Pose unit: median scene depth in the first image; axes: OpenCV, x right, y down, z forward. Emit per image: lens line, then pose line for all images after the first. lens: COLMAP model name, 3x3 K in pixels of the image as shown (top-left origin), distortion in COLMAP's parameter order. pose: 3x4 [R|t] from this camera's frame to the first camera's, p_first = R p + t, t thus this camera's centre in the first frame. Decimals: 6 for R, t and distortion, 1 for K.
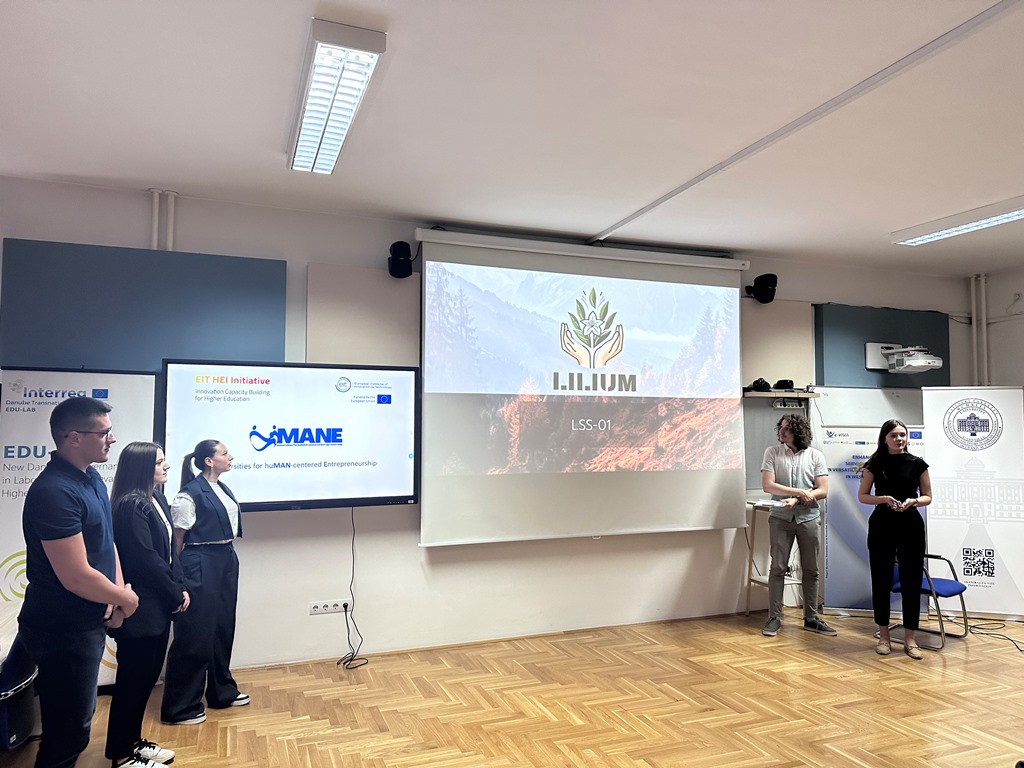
lens RADIAL K [[715.0, 0, 516.8], [0, 715.0, 384.9], [0, 0, 1]] dist [0.065321, -0.076802]
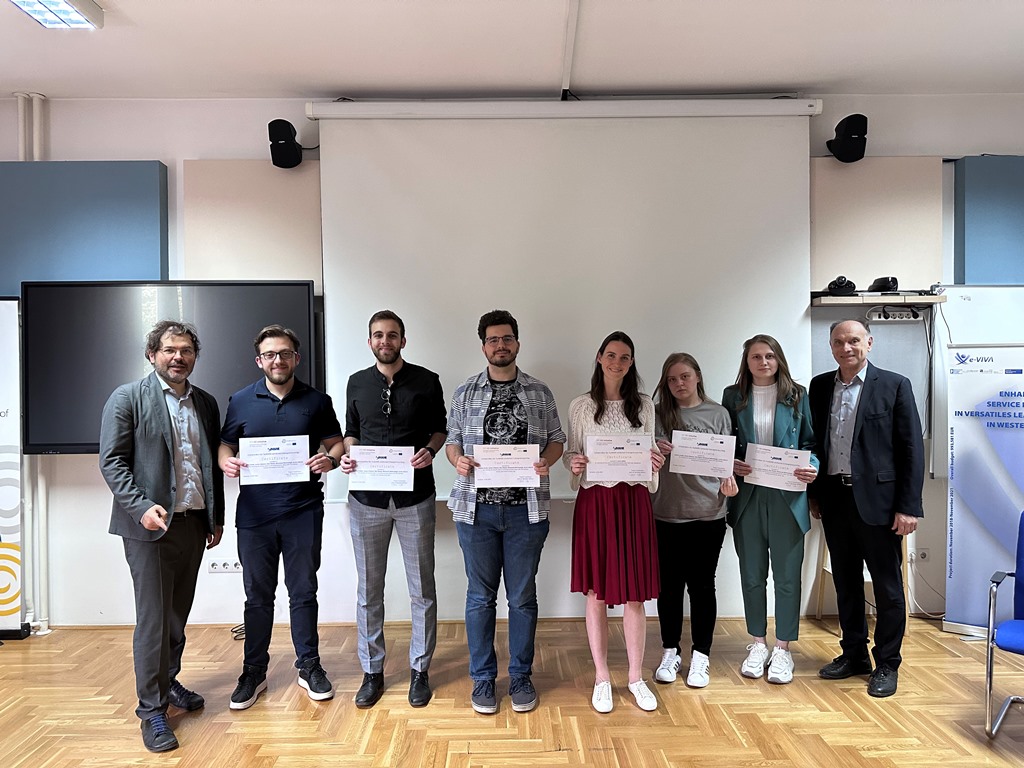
lens RADIAL K [[715.0, 0, 512.4], [0, 715.0, 382.6], [0, 0, 1]] dist [0.065321, -0.076802]
pose [[0.937790, -0.007643, -0.347120, 0.348075], [0.030712, 0.997665, 0.061004, 0.046765], [0.345843, -0.067870, 0.935834, 0.318834]]
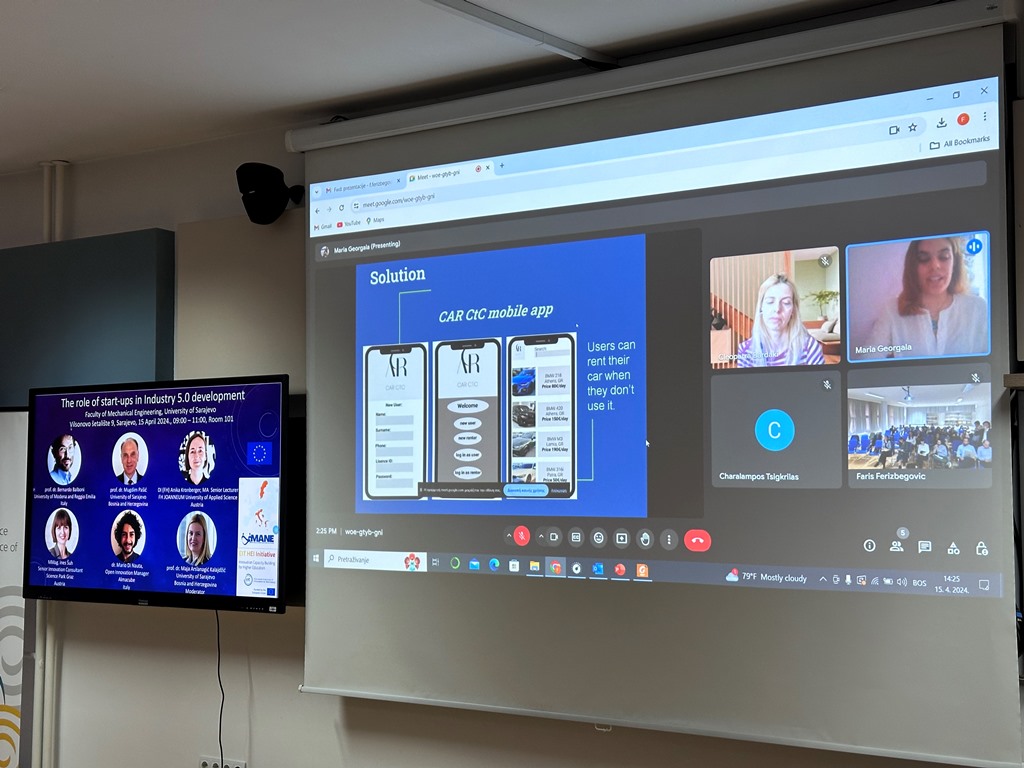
lens RADIAL K [[1430.9, 0, 513.1], [0, 1430.9, 392.8], [0, 0, 1]] dist [0.102543, 0.000000]
pose [[0.561295, -0.052268, -0.825964, 0.910492], [0.048186, 0.998375, -0.030433, 0.033504], [0.826212, -0.022718, 0.562901, 0.503113]]
